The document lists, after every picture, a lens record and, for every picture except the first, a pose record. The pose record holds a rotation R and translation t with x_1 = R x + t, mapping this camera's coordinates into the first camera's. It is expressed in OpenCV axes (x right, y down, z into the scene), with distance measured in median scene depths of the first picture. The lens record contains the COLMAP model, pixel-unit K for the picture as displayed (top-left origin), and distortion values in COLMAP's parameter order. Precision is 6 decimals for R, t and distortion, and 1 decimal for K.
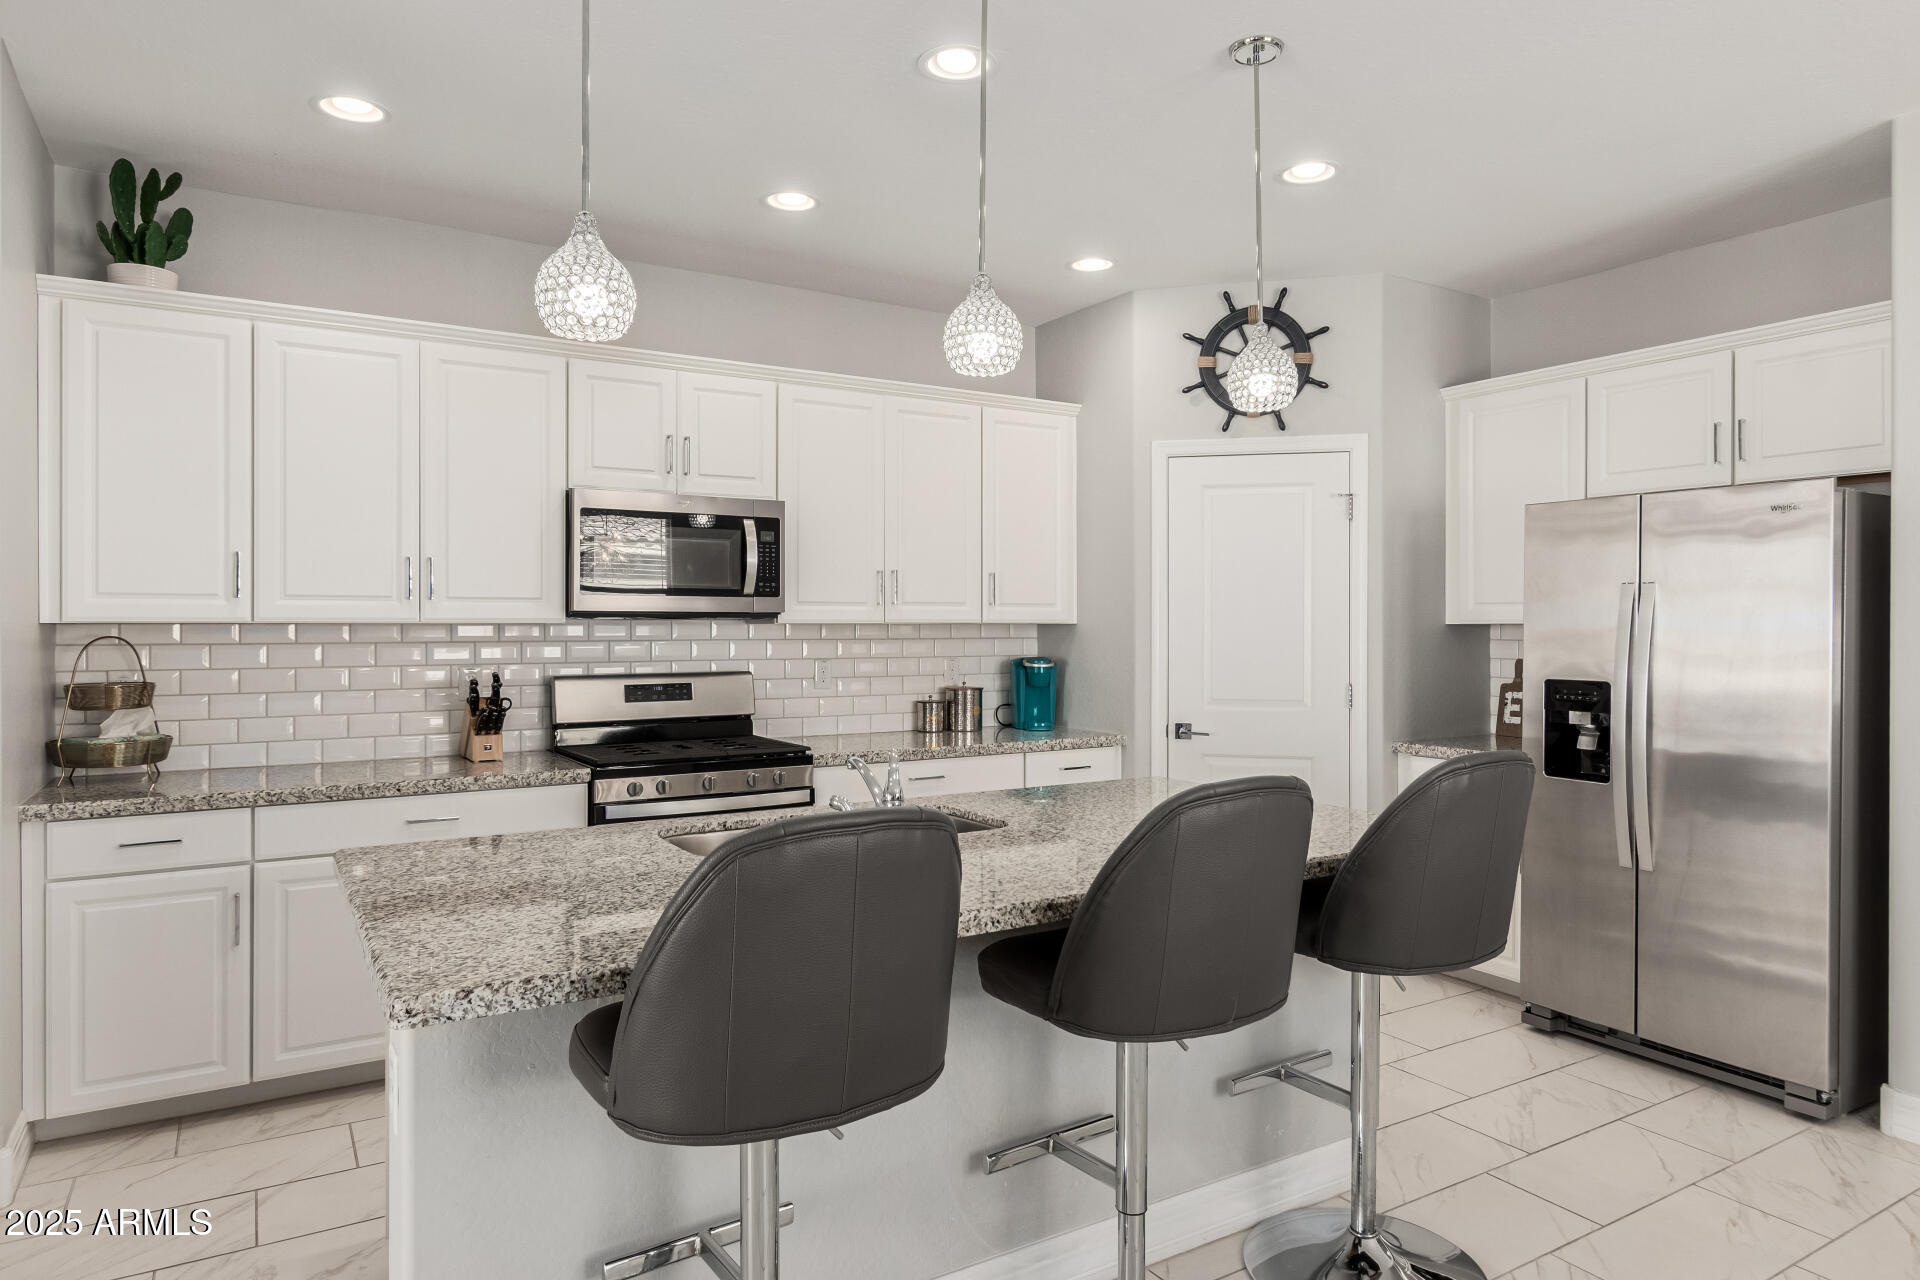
lens RADIAL K [[1151.5, 0, 969.5], [0, 1151.5, 628.3], [0, 0, 1]] dist [0.005037, -0.000757]
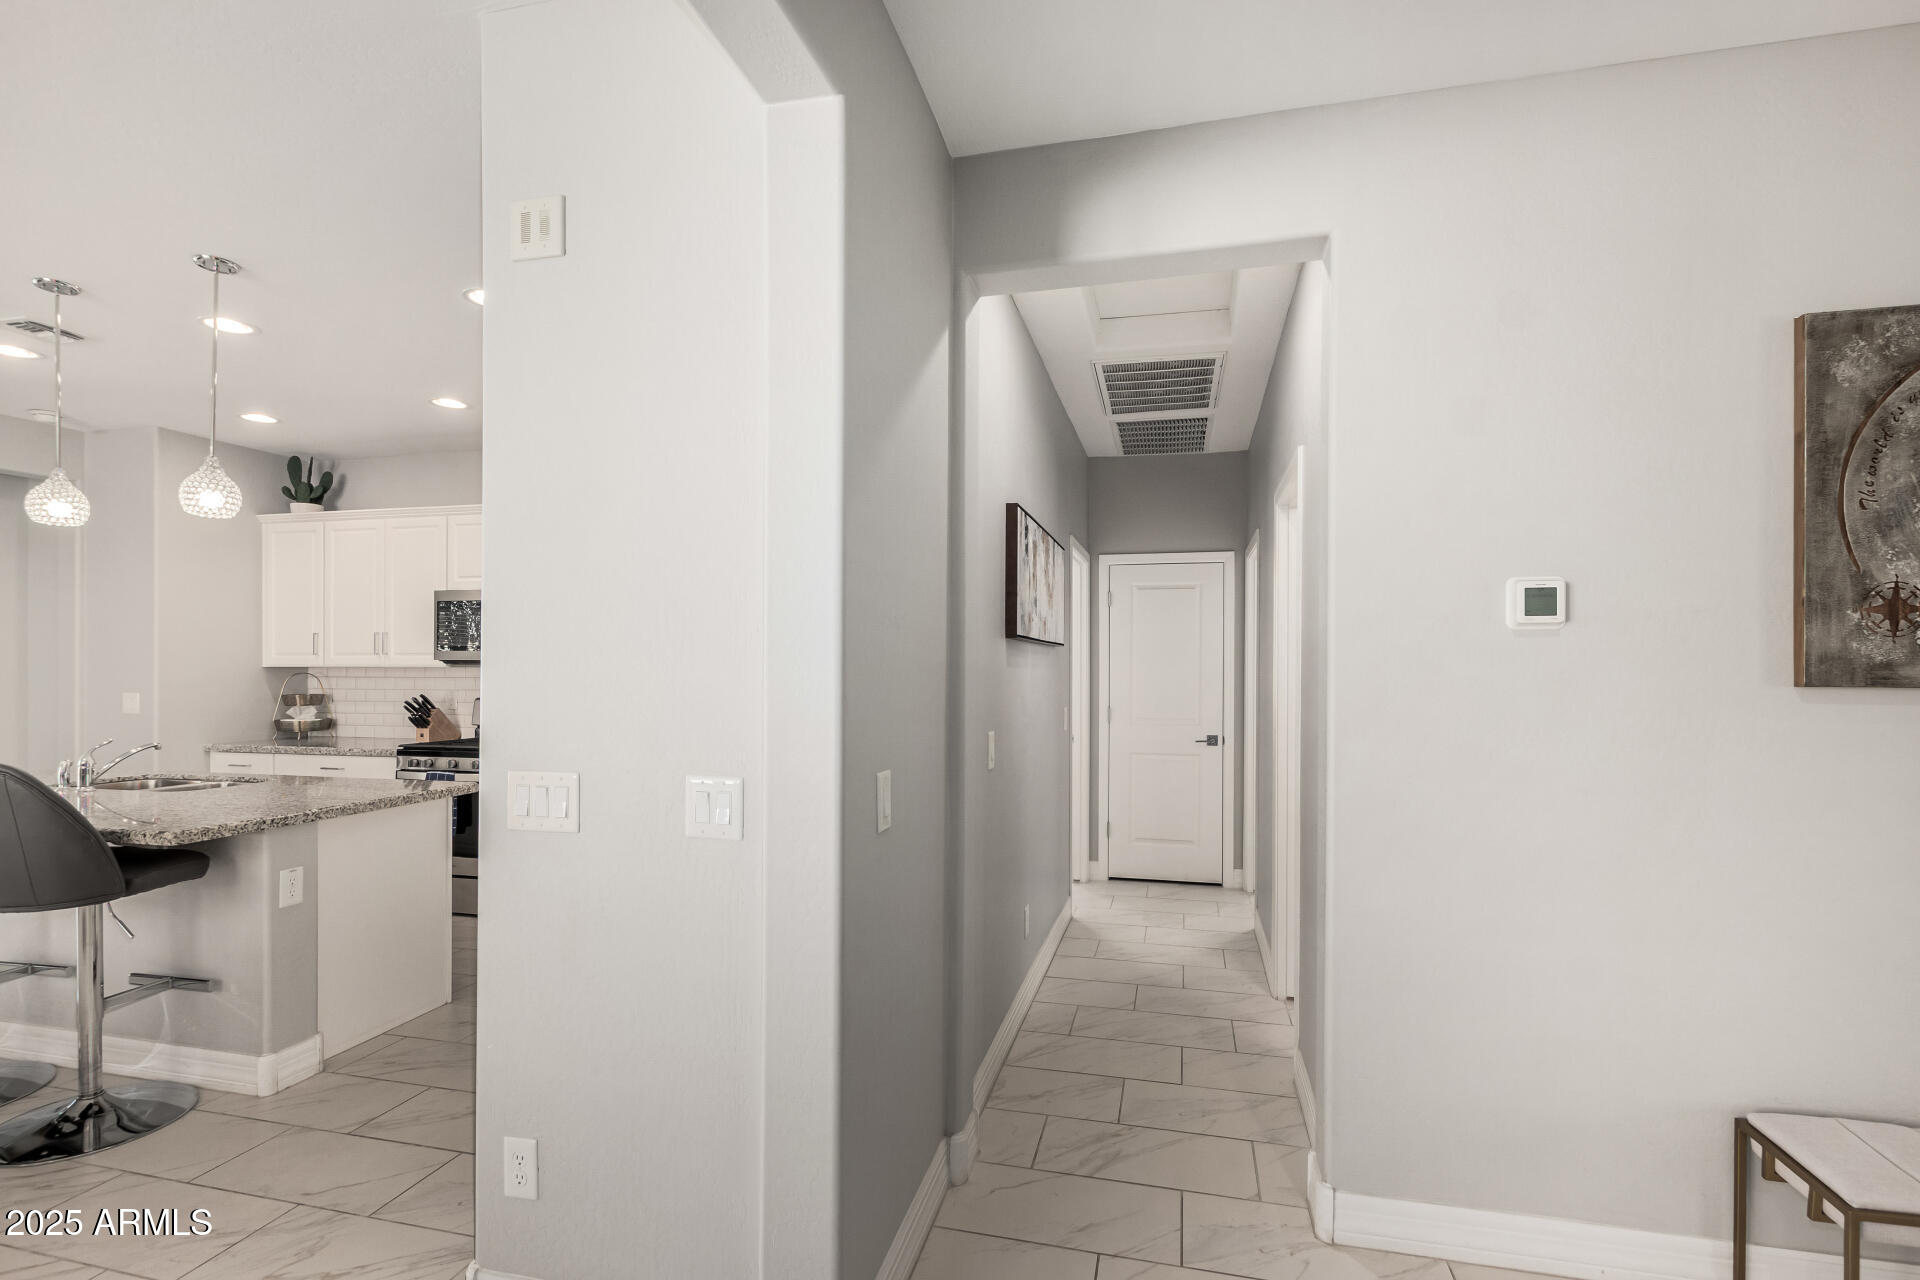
lens RADIAL K [[885.4, 0, 967.4], [0, 885.4, 669.5], [0, 0, 1]] dist [0.010014, -0.002848]
pose [[0.700919, 0.004256, -0.713228, 1.171408], [-0.002490, 0.999991, 0.003520, -0.007532], [0.713236, -0.000692, 0.700924, 0.620495]]
